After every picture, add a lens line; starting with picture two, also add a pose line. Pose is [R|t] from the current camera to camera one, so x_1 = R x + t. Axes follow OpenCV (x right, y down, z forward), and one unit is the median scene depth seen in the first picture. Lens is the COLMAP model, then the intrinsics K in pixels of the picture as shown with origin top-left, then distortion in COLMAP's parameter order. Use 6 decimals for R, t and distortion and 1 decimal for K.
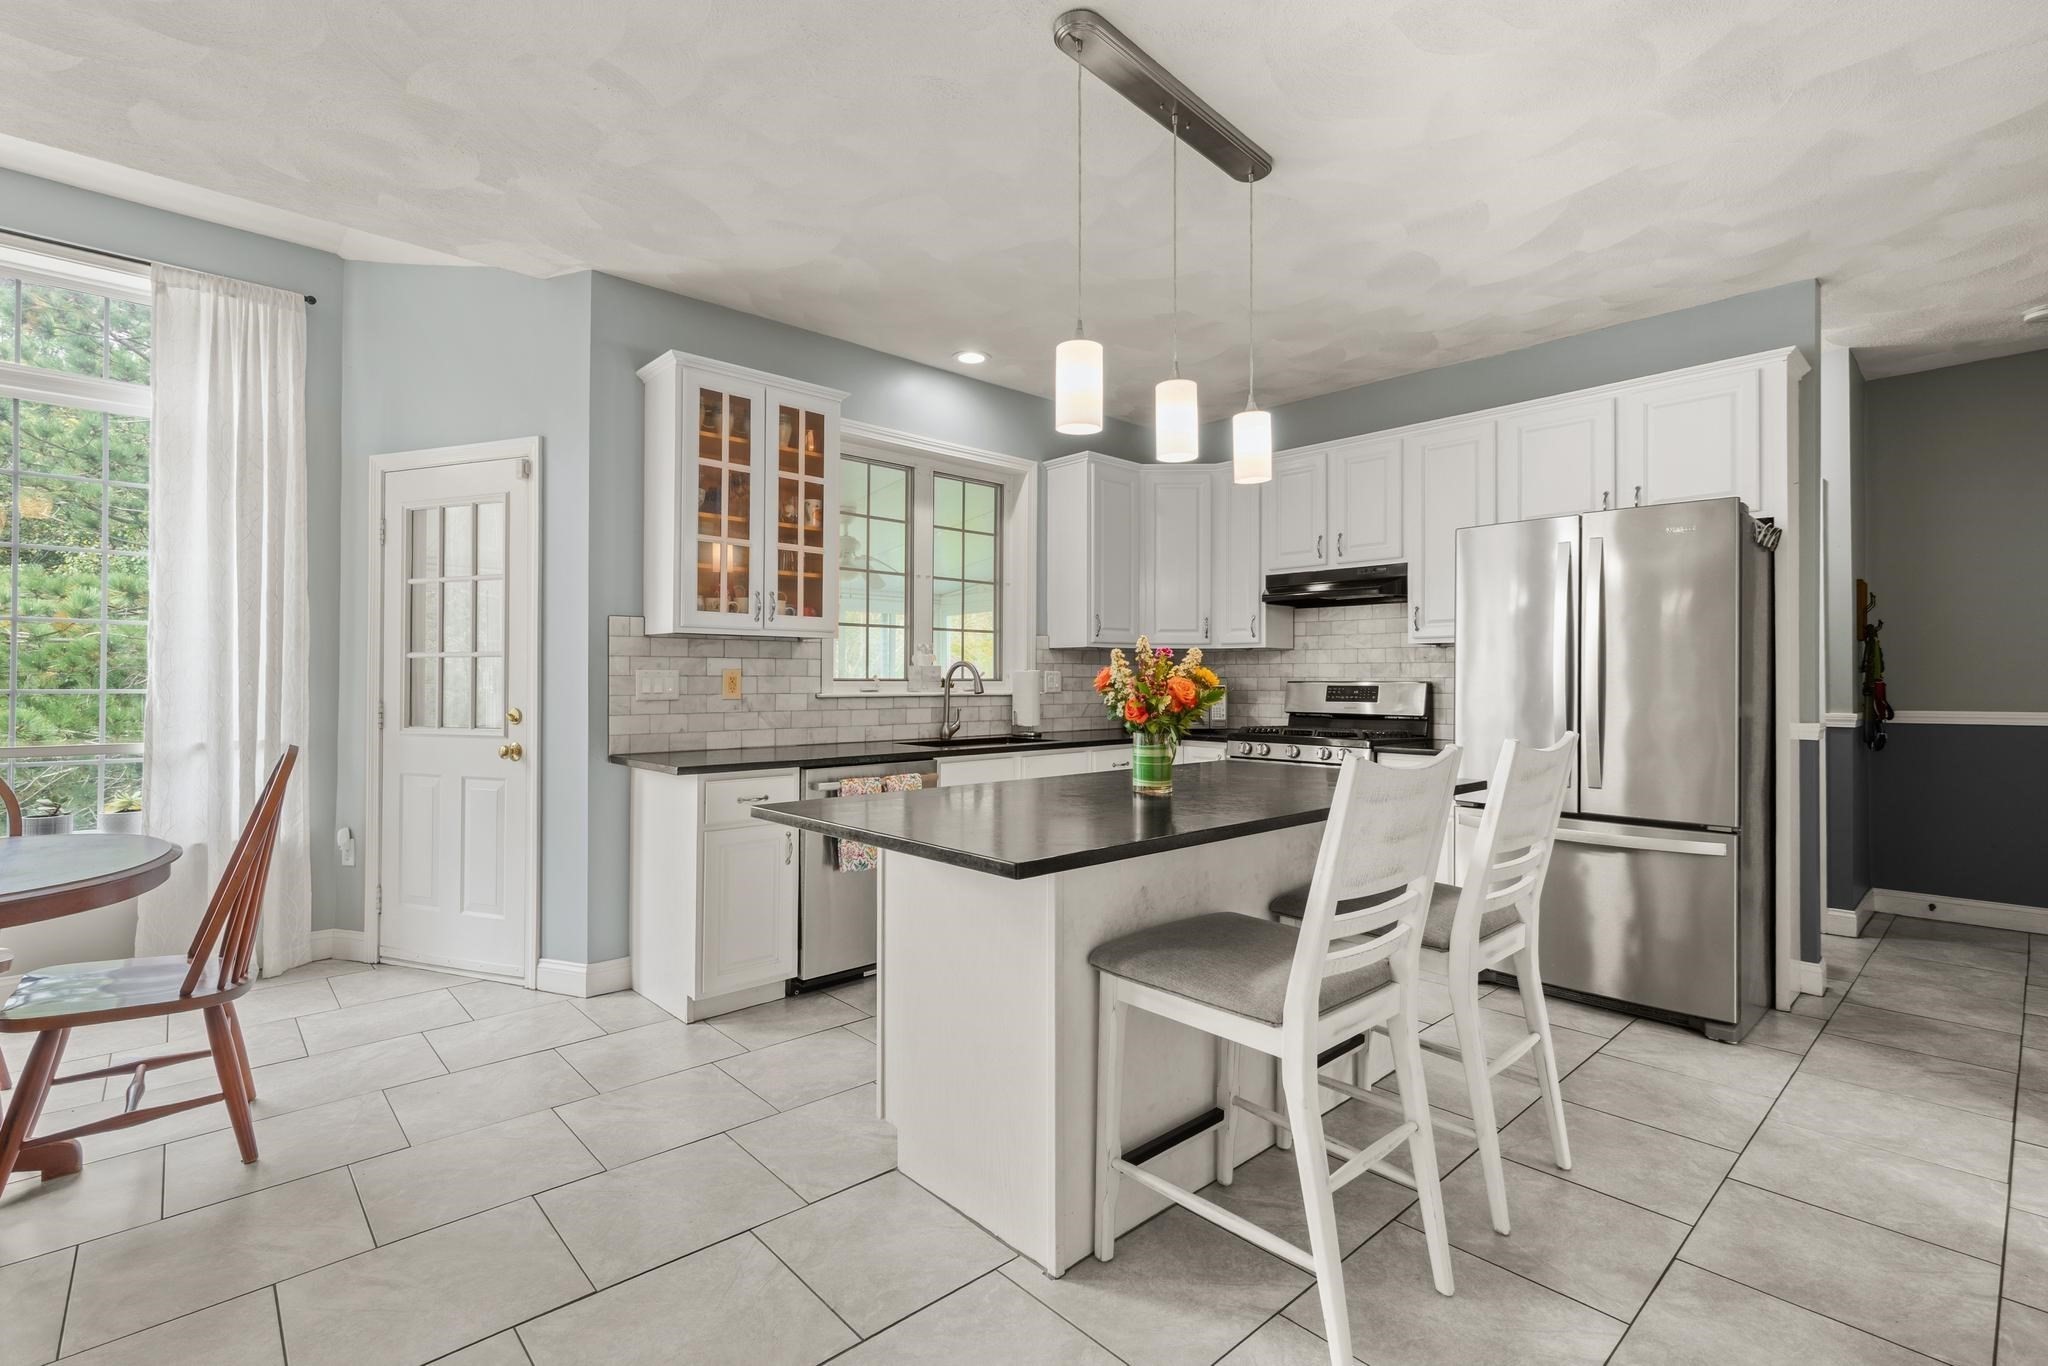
lens RADIAL K [[939.4, 0, 1031.6], [0, 939.4, 673.9], [0, 0, 1]] dist [0.009848, -0.002055]
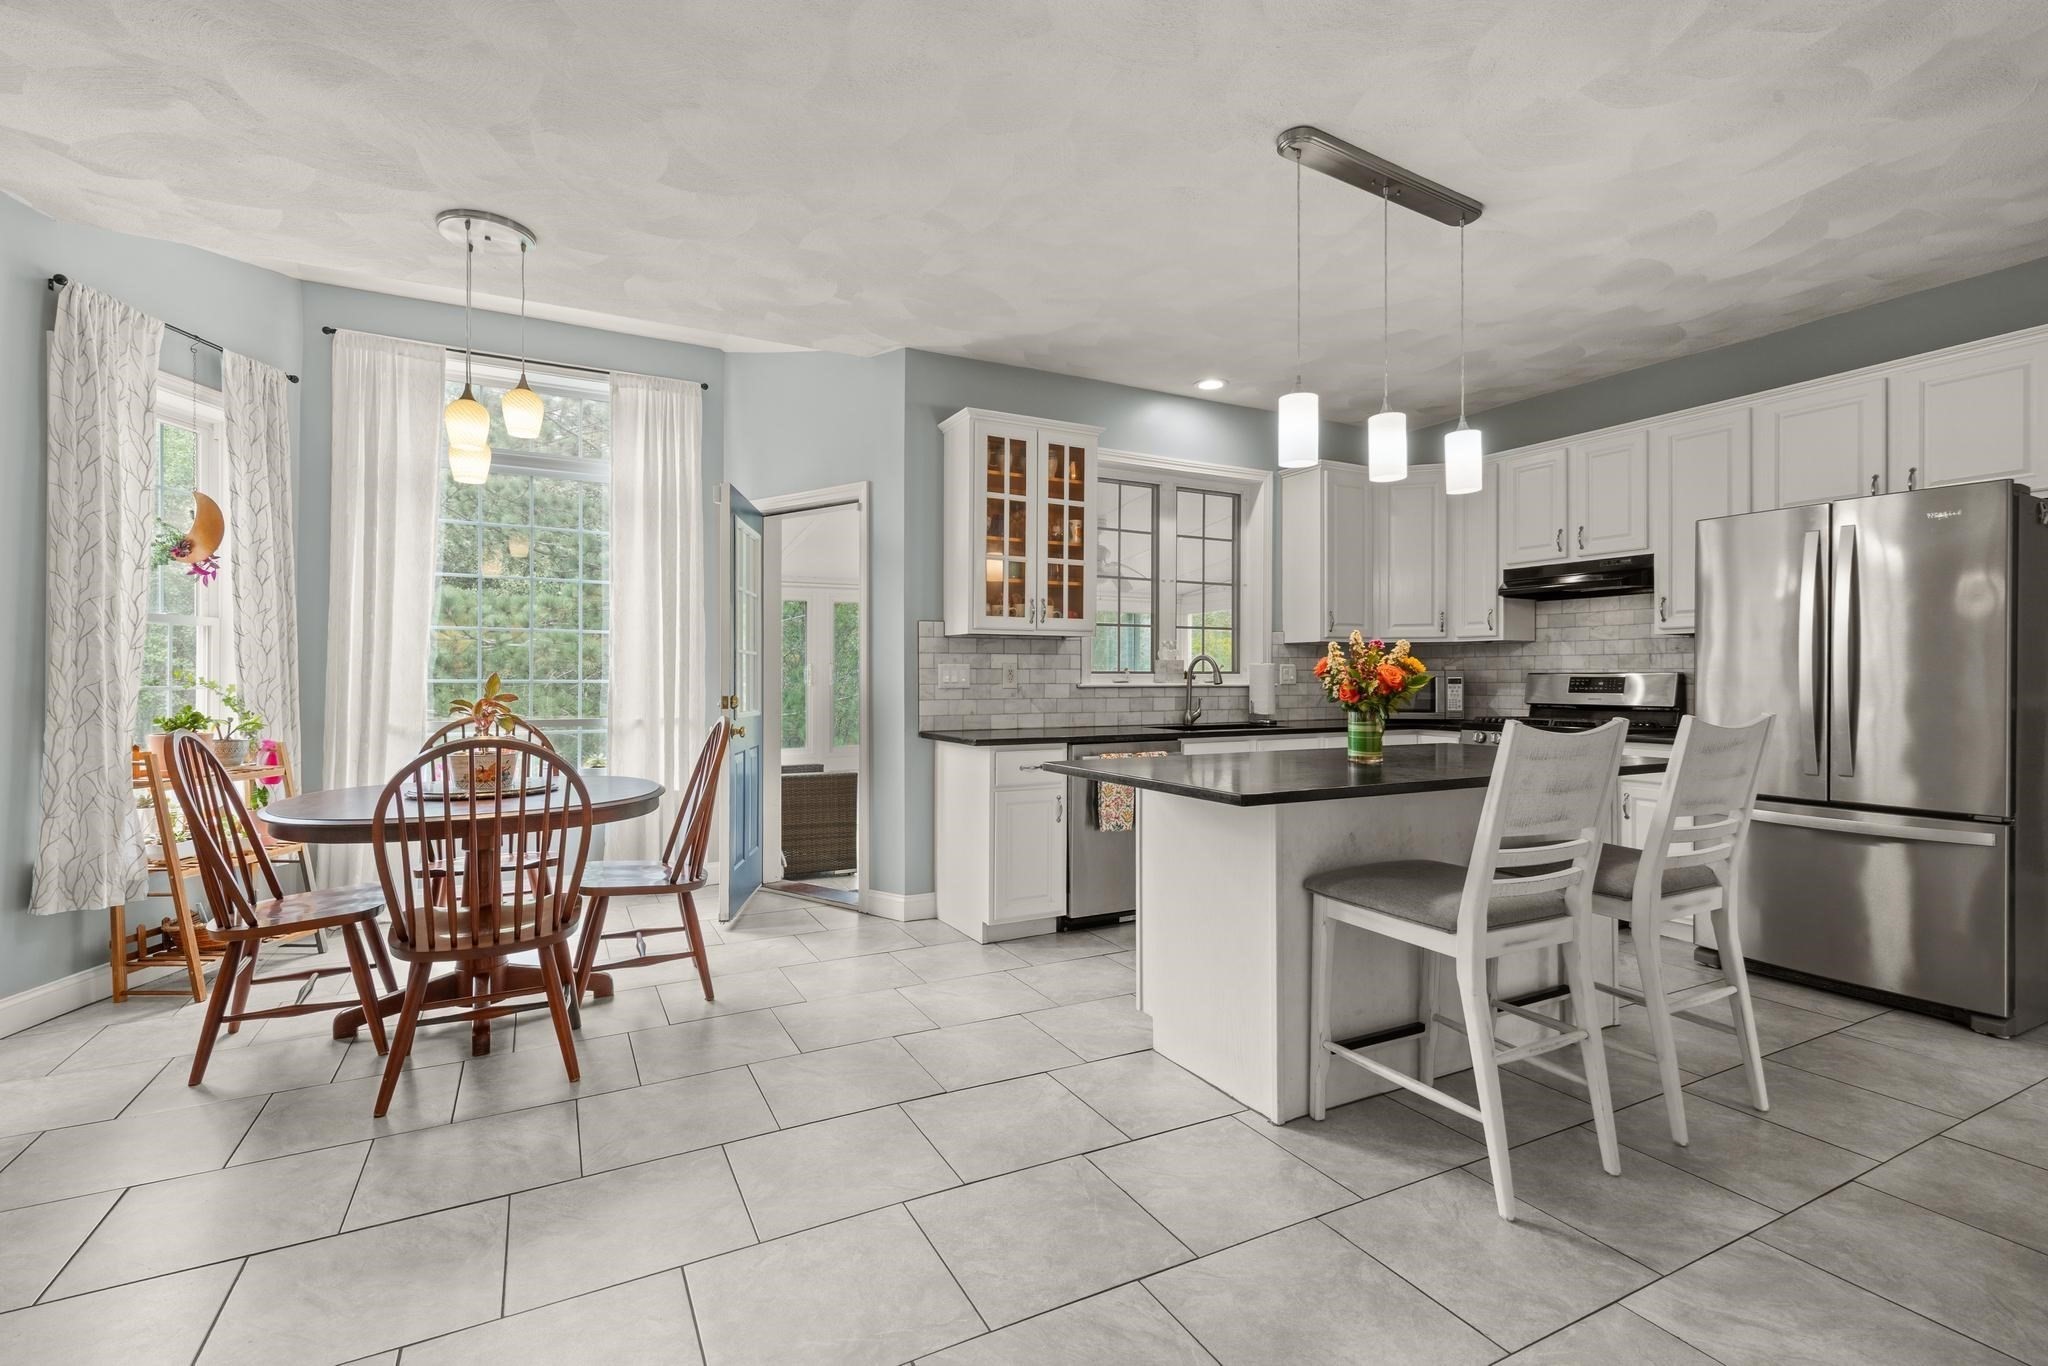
lens RADIAL K [[939.4, 0, 1034.6], [0, 939.4, 672.2], [0, 0, 1]] dist [0.009848, -0.002055]
pose [[0.968454, -0.003292, -0.249169, 0.016844], [0.003329, 0.999994, -0.000272, 0.009443], [0.249169, -0.000566, 0.968460, -0.212710]]
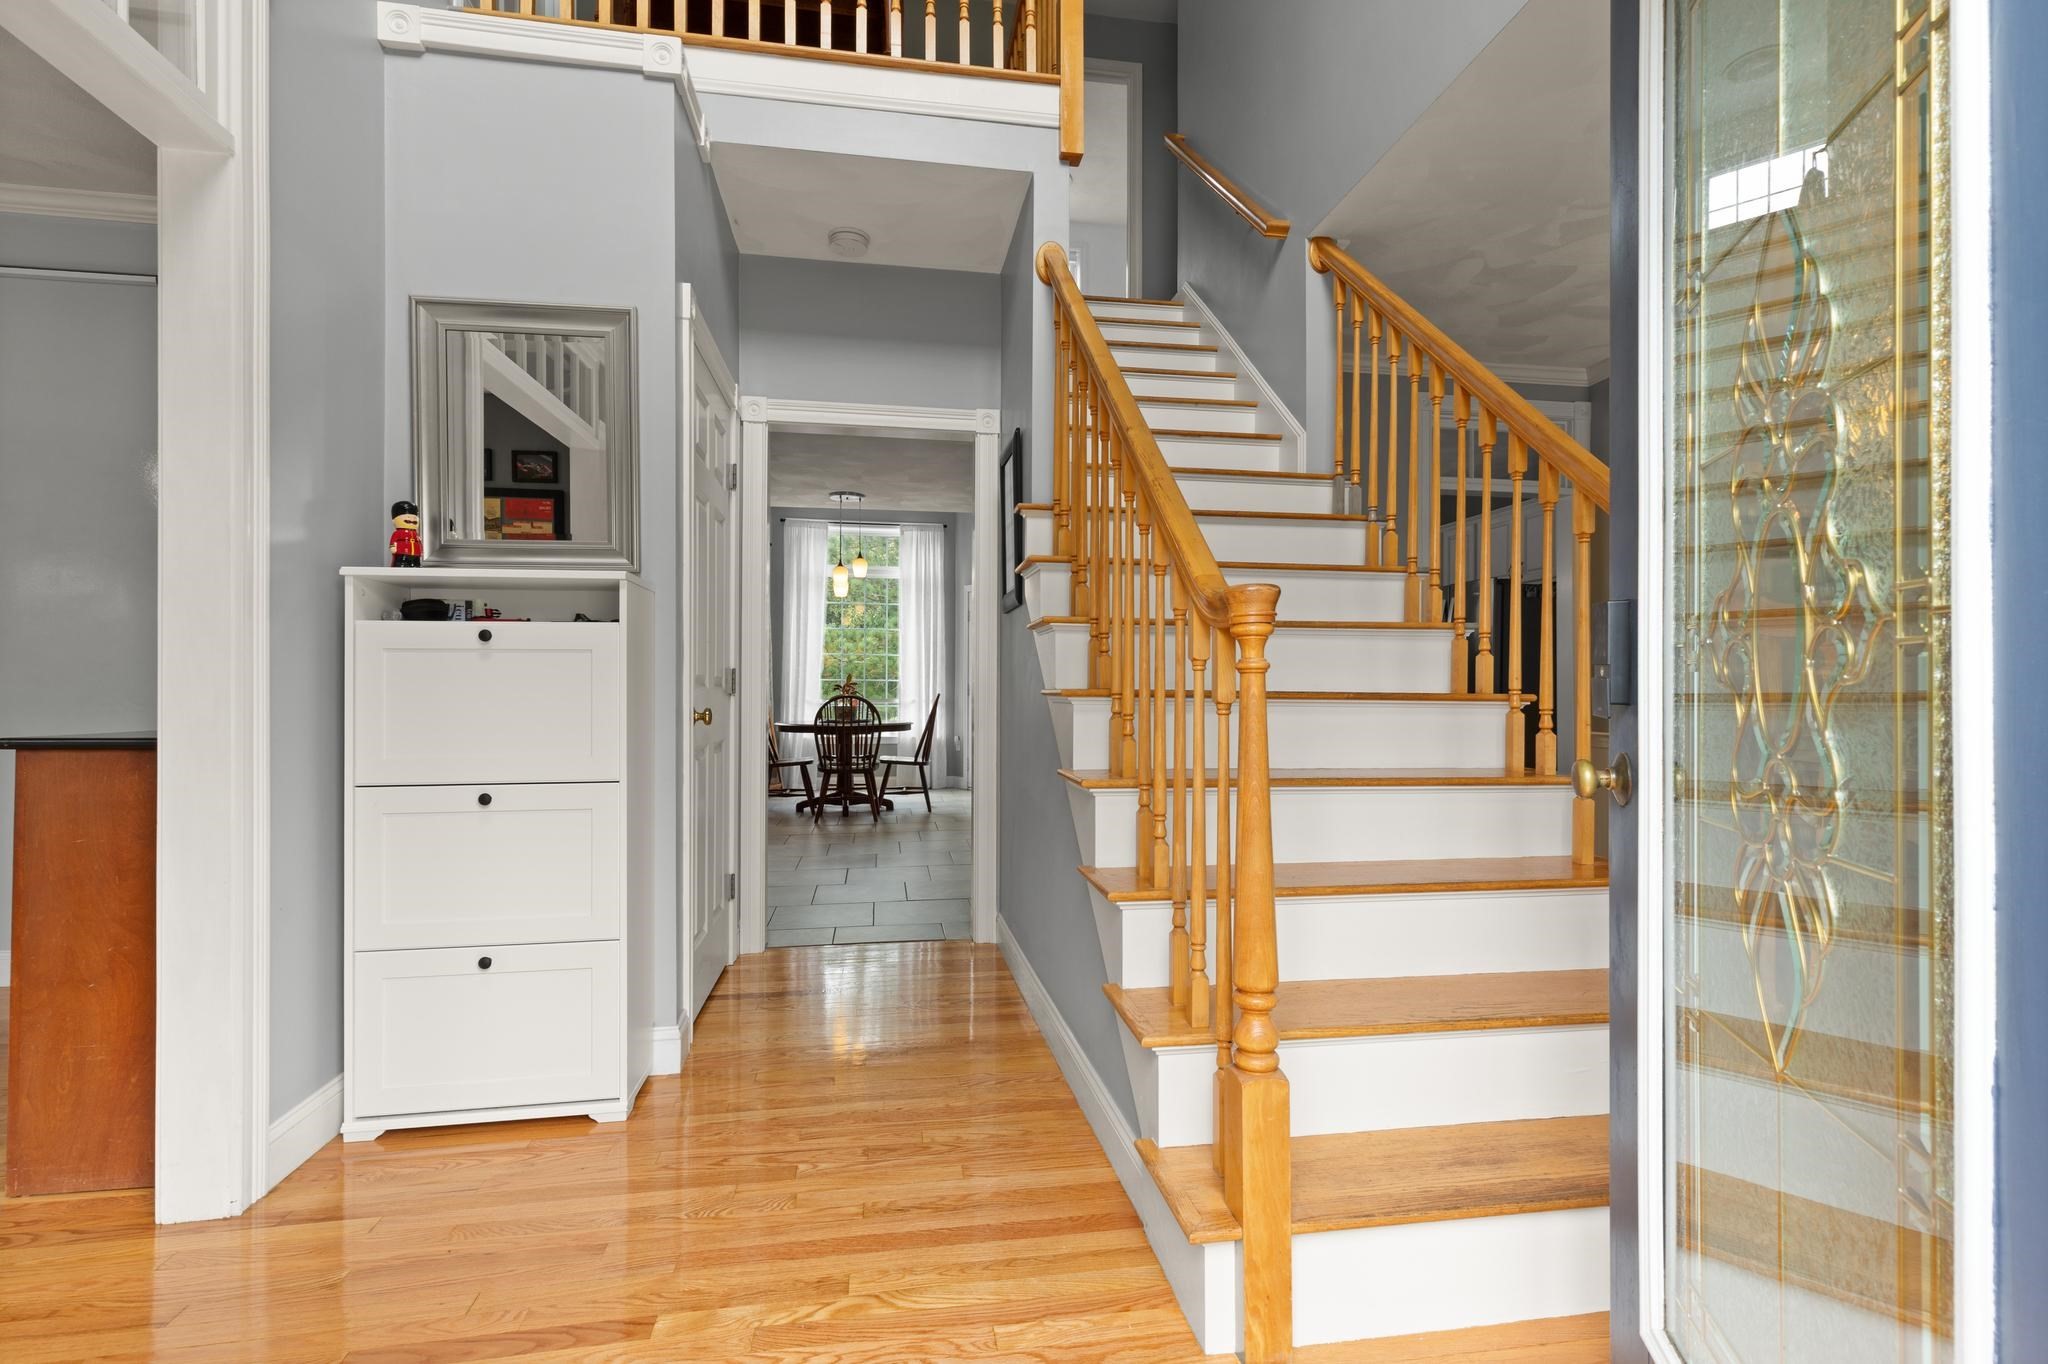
lens RADIAL K [[939.4, 0, 1024.8], [0, 939.4, 680.0], [0, 0, 1]] dist [0.009848, -0.002055]
pose [[0.835168, -0.003663, -0.549982, 1.044905], [0.004105, 0.999991, -0.000427, 0.027675], [0.549979, -0.001901, 0.835176, -1.290082]]
